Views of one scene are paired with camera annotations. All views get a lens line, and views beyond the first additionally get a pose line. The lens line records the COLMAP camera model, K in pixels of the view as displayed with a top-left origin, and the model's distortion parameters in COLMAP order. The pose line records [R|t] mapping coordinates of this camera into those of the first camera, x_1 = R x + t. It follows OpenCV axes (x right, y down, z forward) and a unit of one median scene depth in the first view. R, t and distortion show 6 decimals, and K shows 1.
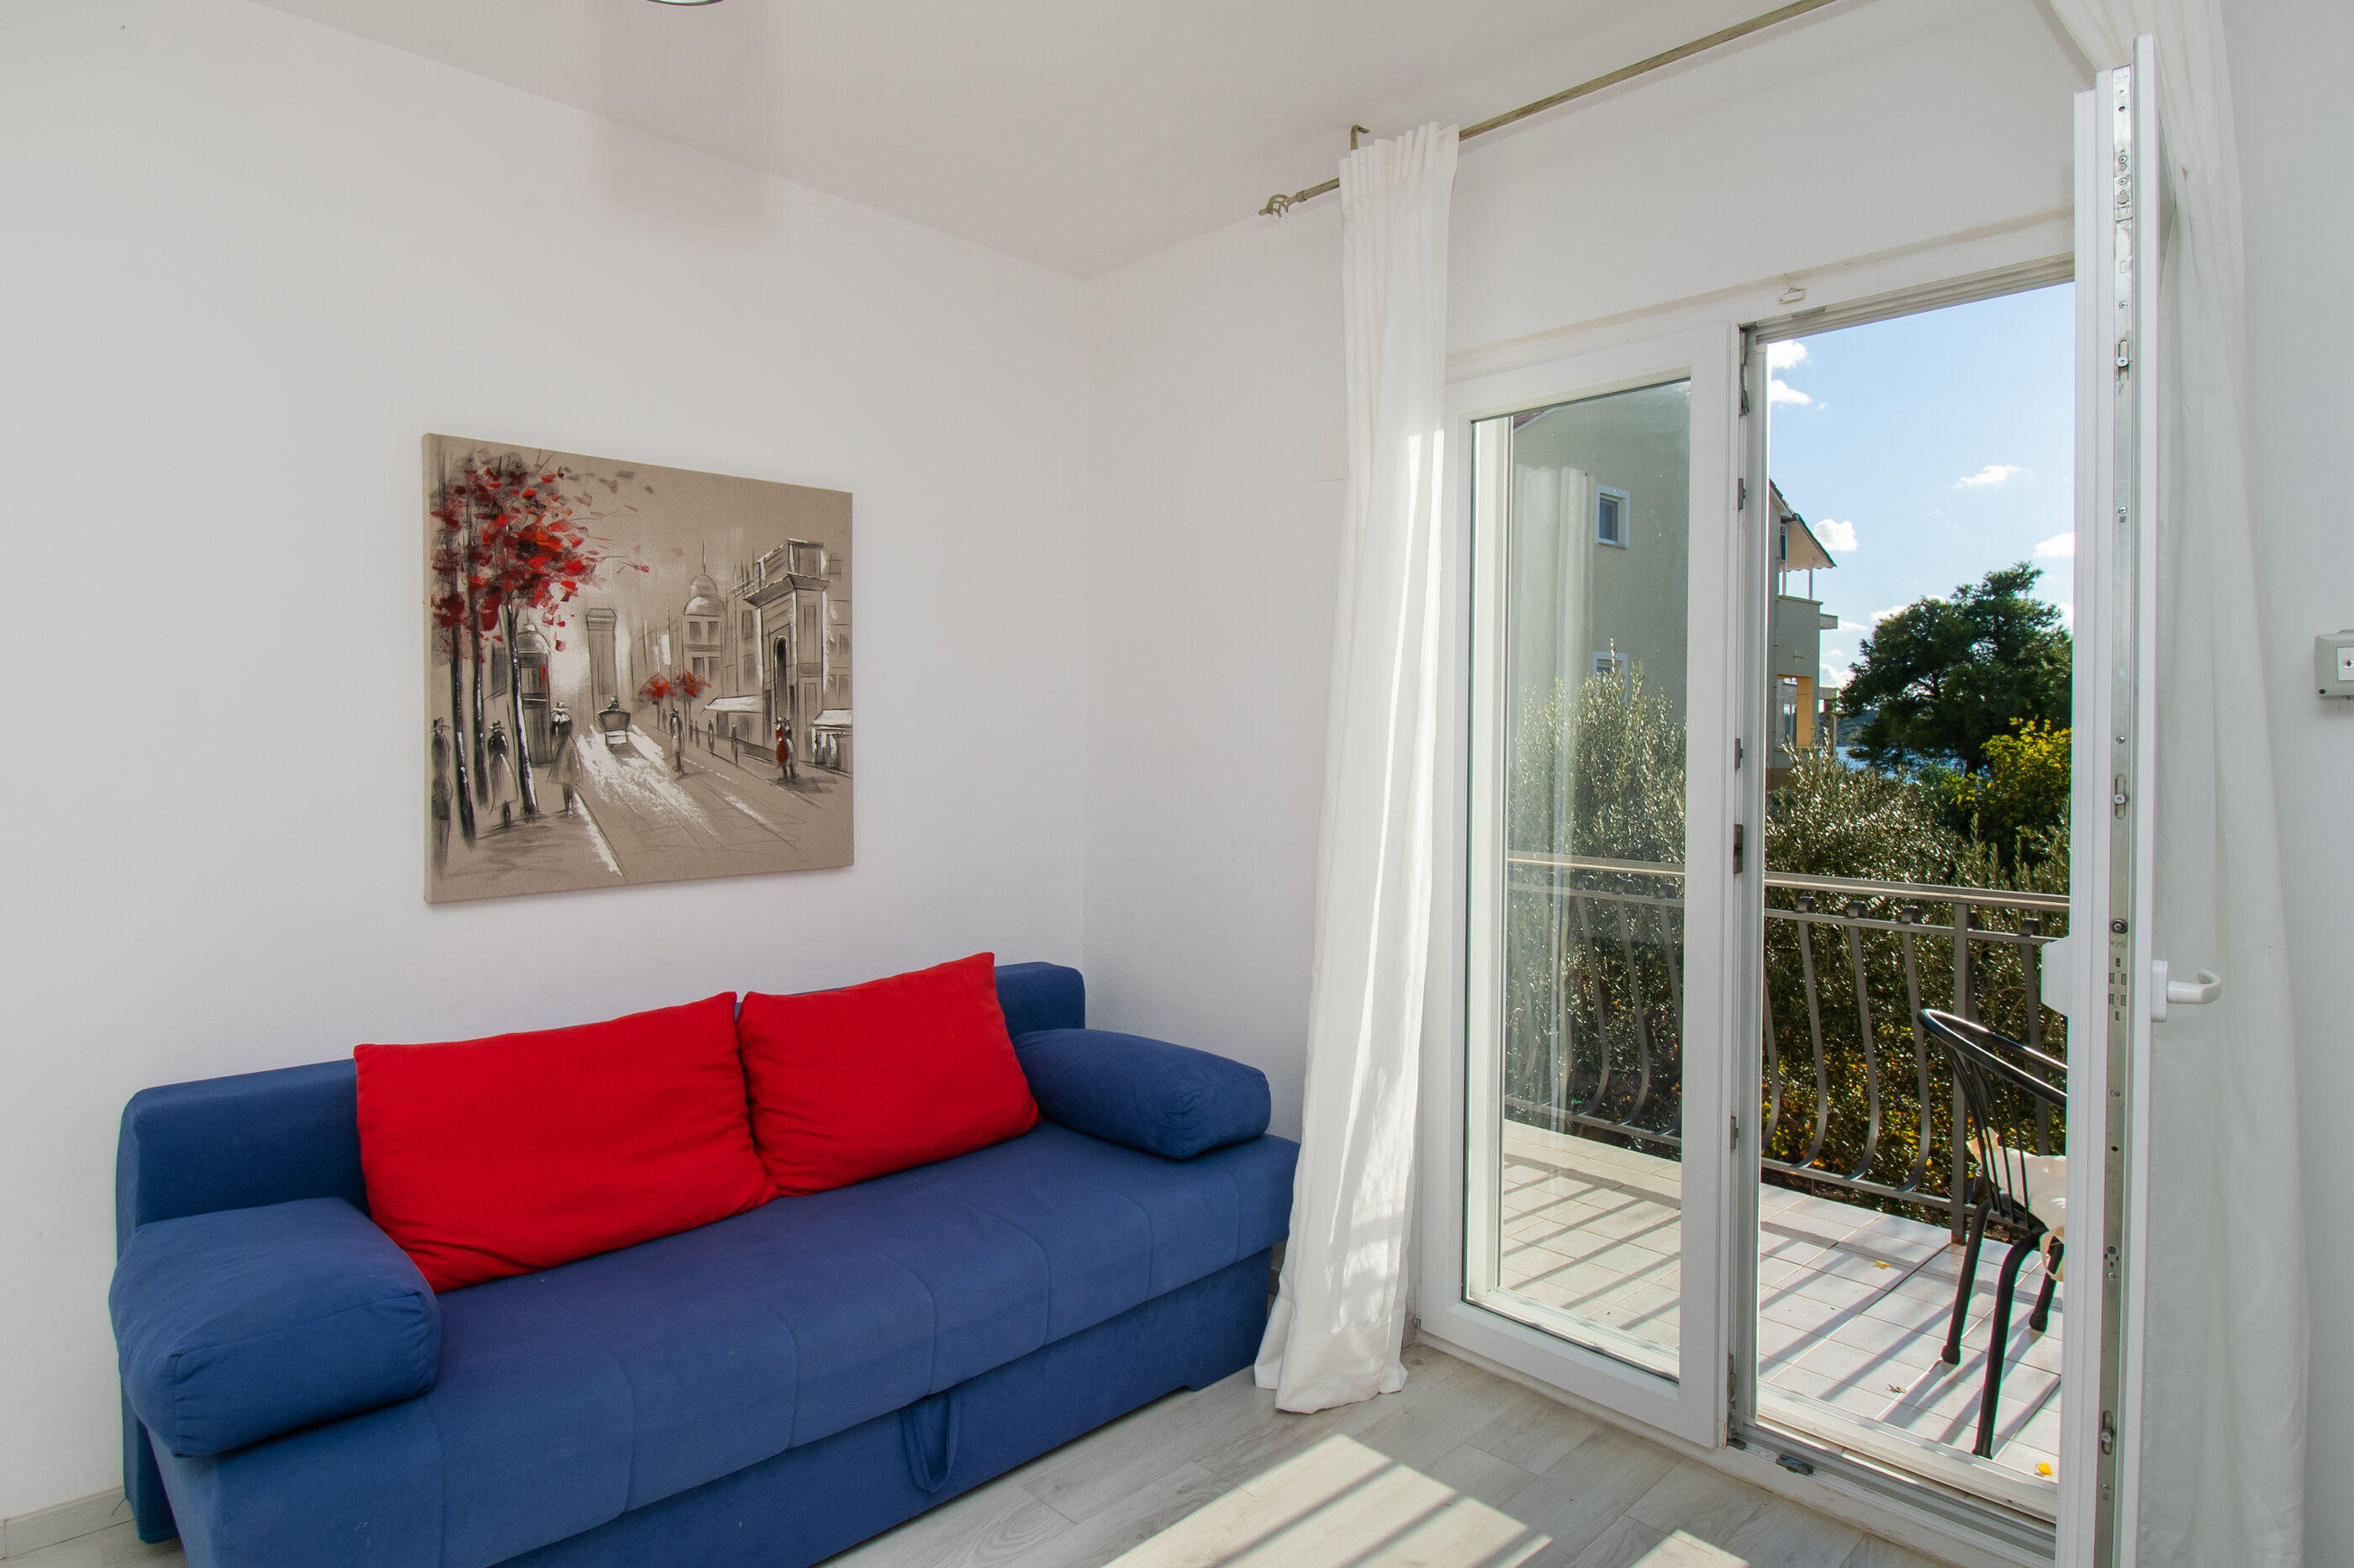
lens RADIAL K [[1280.1, 0, 1178.0], [0, 1280.1, 713.6], [0, 0, 1]] dist [0.001669, 0.000394]
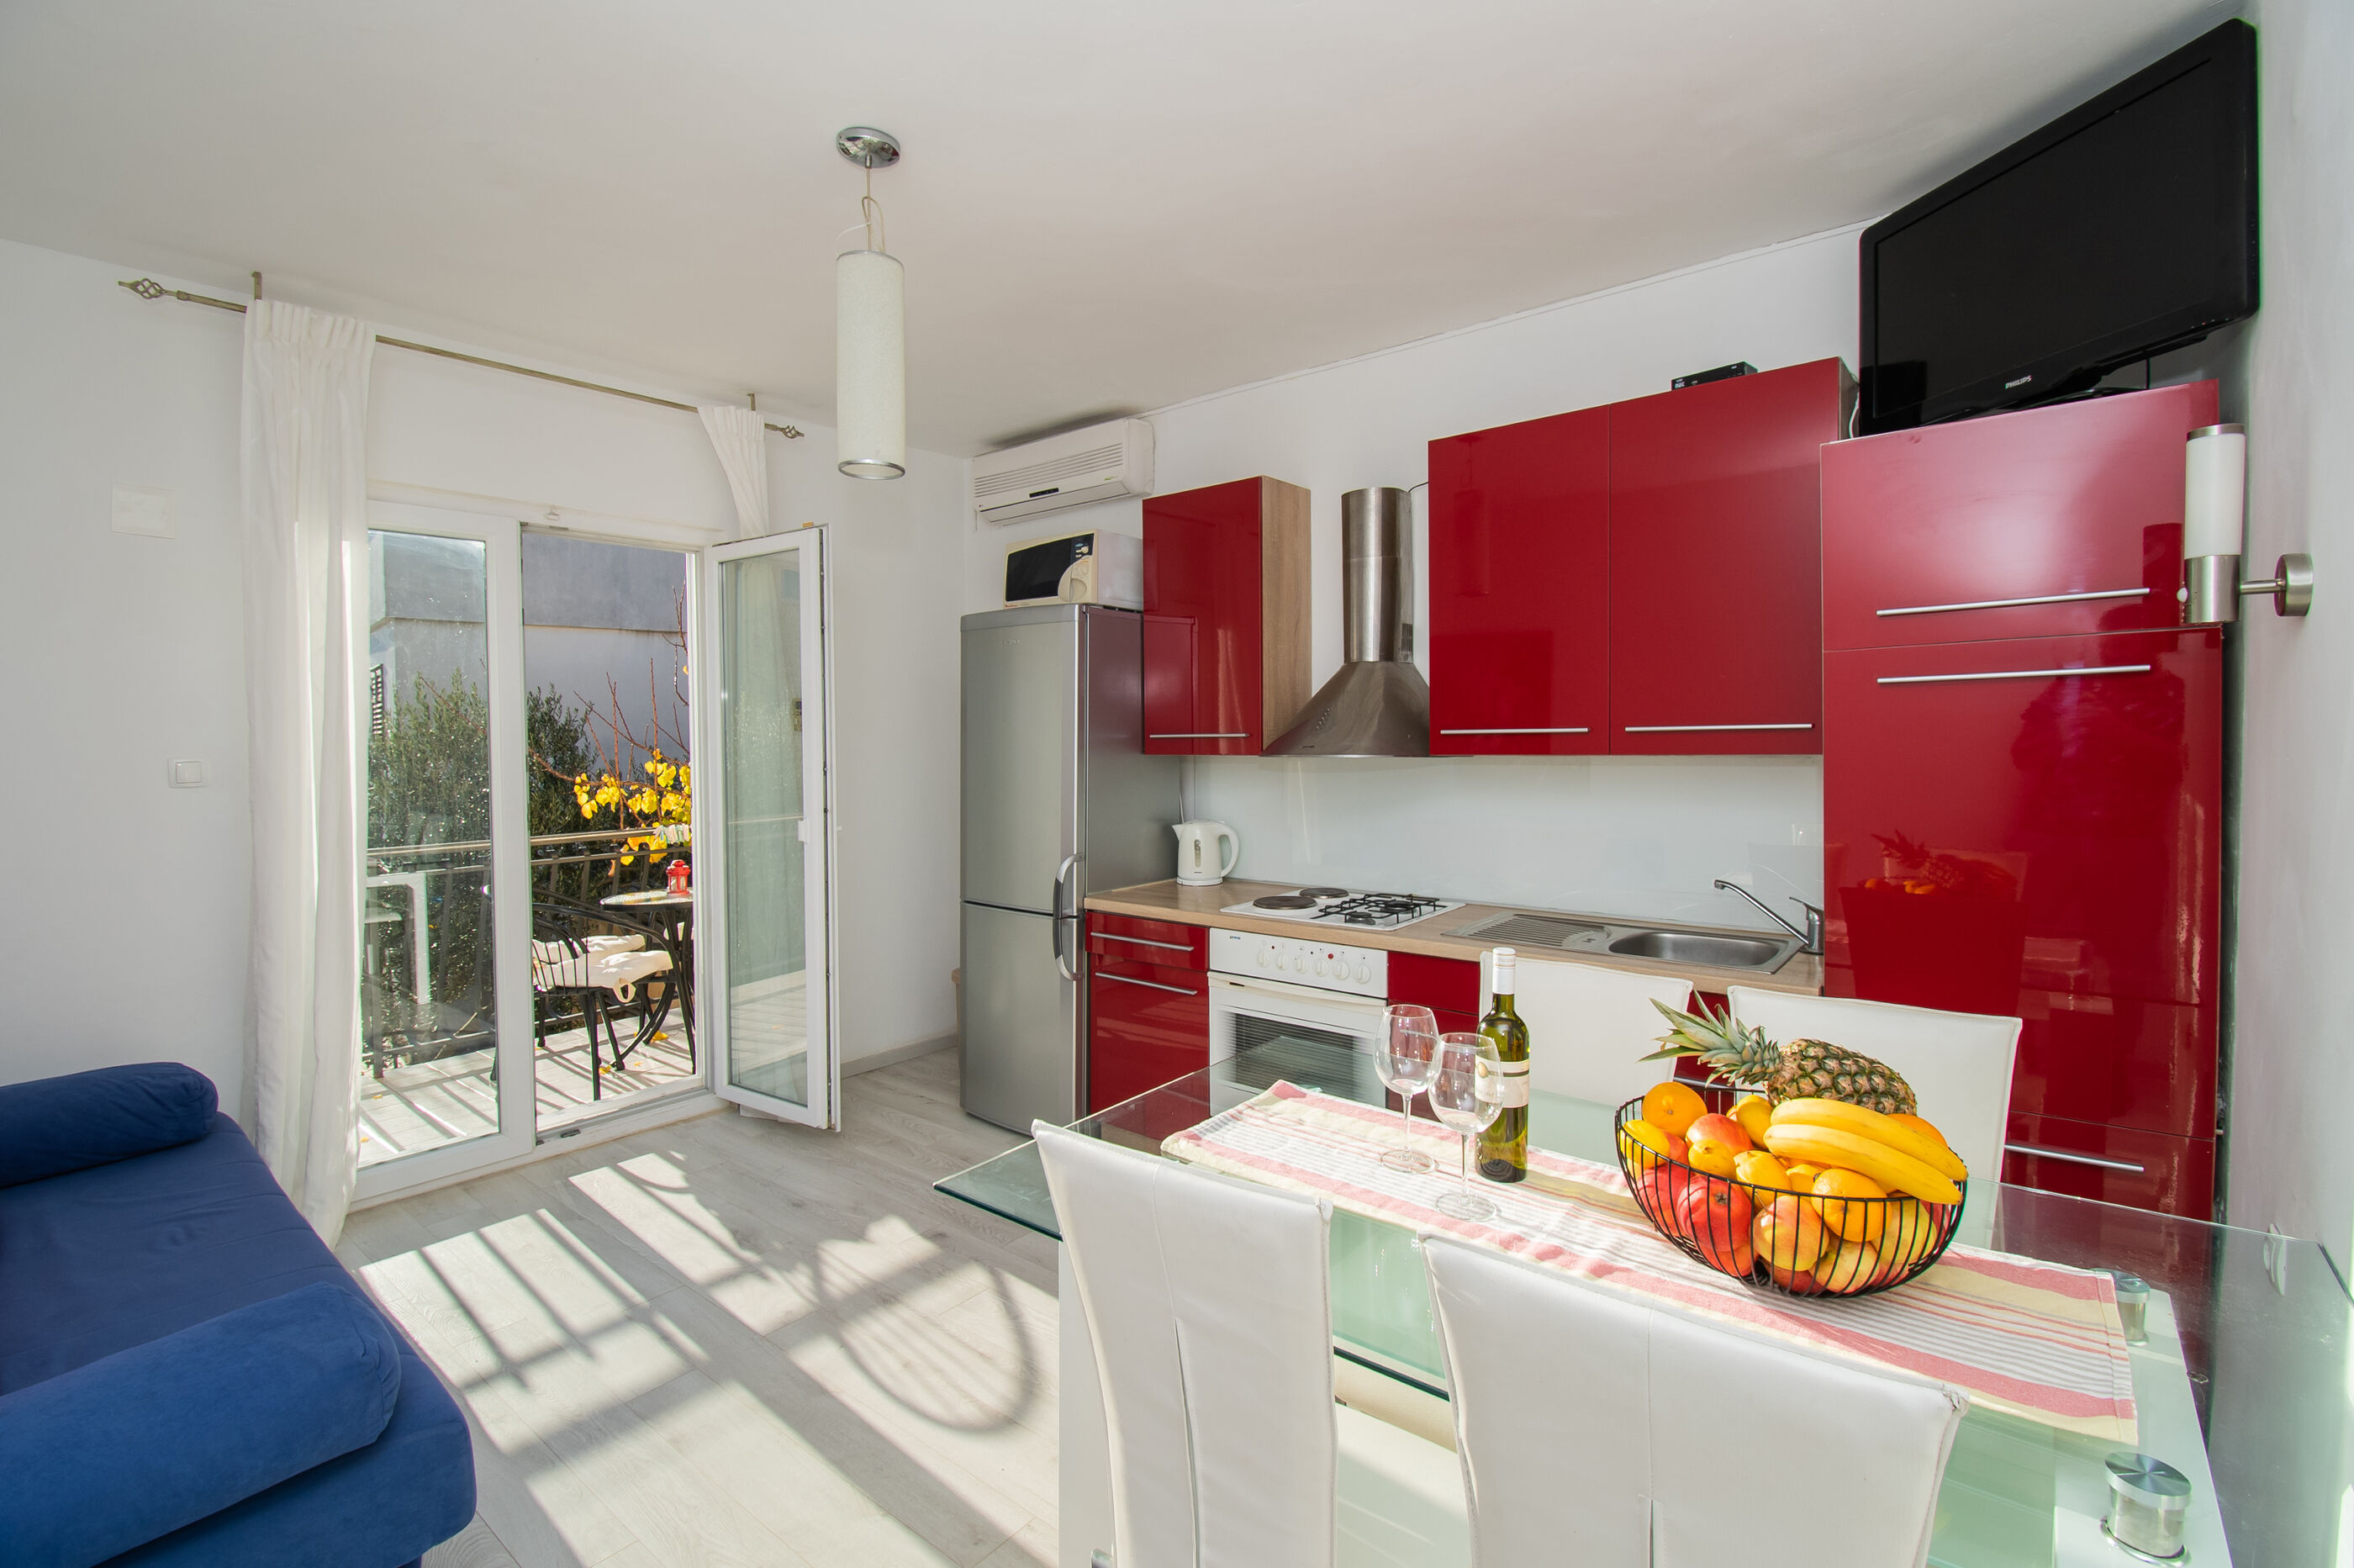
lens RADIAL K [[1081.7, 0, 1177.0], [0, 1081.7, 784.0], [0, 0, 1]] dist [0.000123, -0.000076]
pose [[-0.111678, -0.058002, 0.992050, -1.141796], [-0.000929, 0.998301, 0.058263, -0.029465], [-0.993744, 0.005585, -0.111542, 0.263593]]
